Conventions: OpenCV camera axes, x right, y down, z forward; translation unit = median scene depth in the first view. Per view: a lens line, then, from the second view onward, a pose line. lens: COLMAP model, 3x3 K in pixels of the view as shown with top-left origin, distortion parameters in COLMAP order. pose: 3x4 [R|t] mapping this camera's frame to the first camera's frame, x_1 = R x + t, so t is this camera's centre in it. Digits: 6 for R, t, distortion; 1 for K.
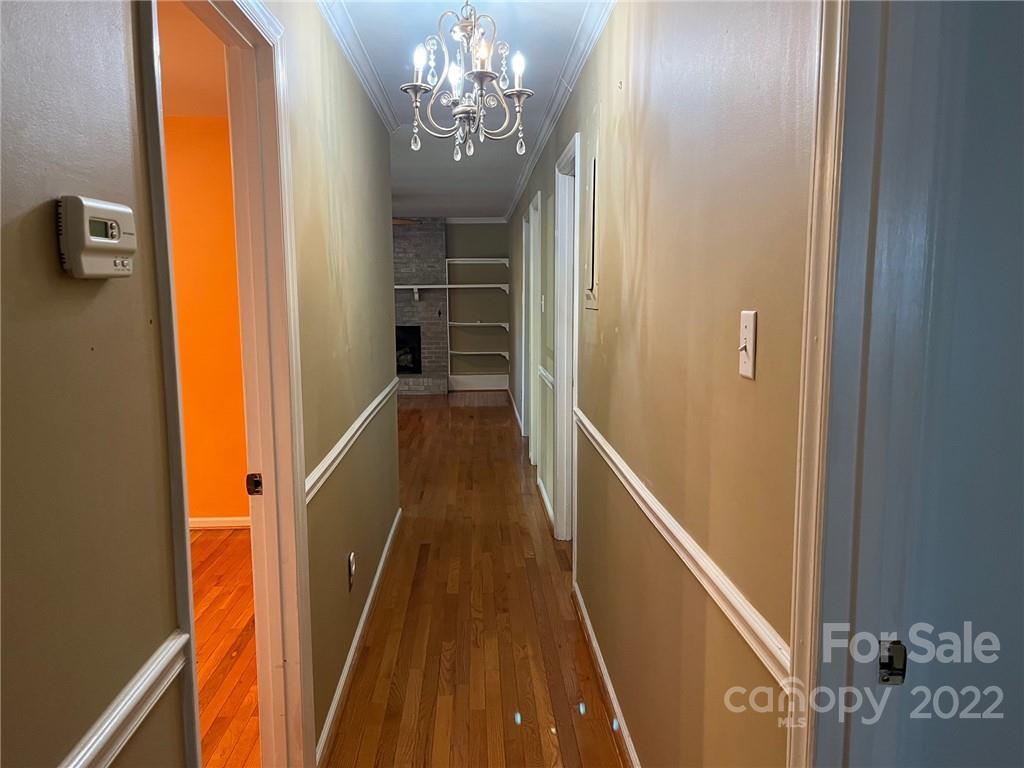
lens RADIAL K [[765.4, 0, 514.6], [0, 765.4, 387.3], [0, 0, 1]] dist [0.071377, -0.094030]
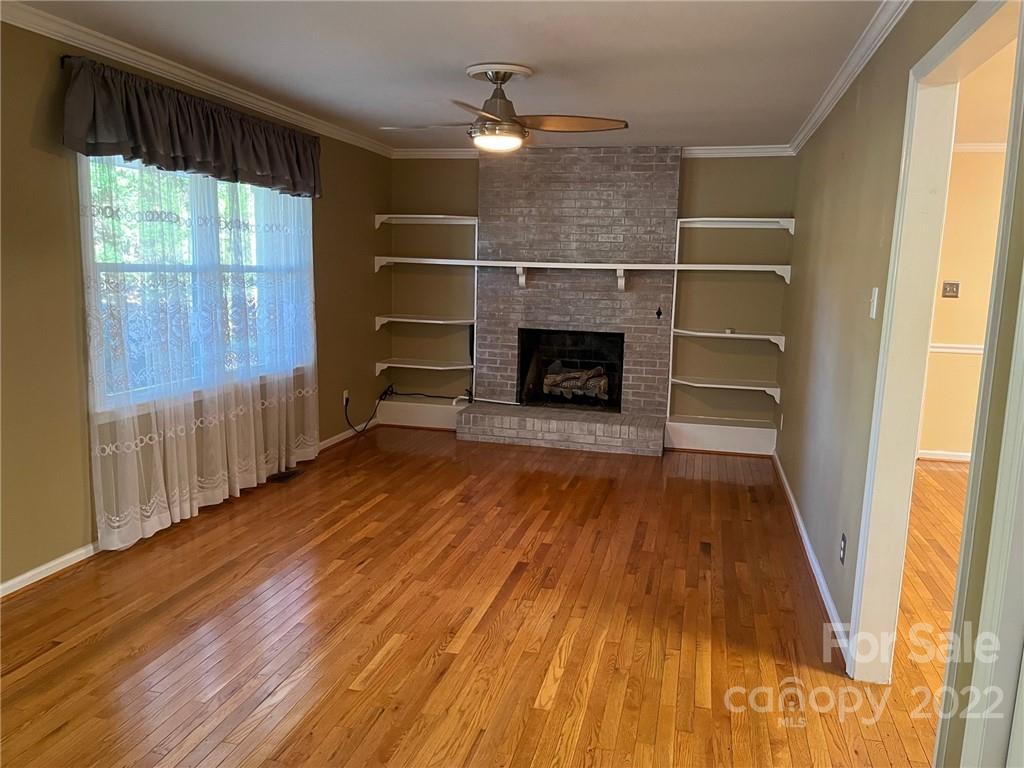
lens RADIAL K [[765.4, 0, 514.6], [0, 765.4, 387.3], [0, 0, 1]] dist [0.071377, -0.094030]
pose [[0.956253, 0.075399, -0.282656, -0.033887], [-0.069245, 0.997095, 0.031713, -0.051641], [0.284226, -0.010753, 0.958697, 0.411870]]
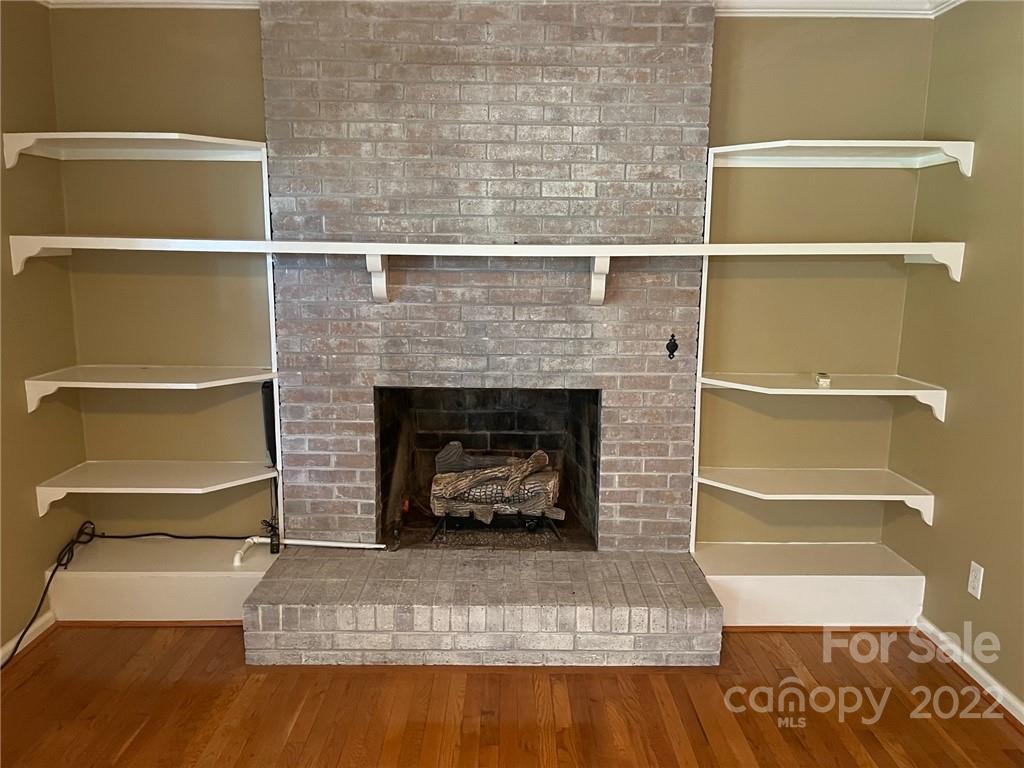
lens RADIAL K [[765.4, 0, 514.6], [0, 765.4, 387.3], [0, 0, 1]] dist [0.071377, -0.094030]
pose [[0.999022, 0.022427, -0.038113, -0.145942], [-0.020807, 0.998885, 0.042372, -0.093007], [0.039021, -0.041537, 0.998375, 0.721449]]
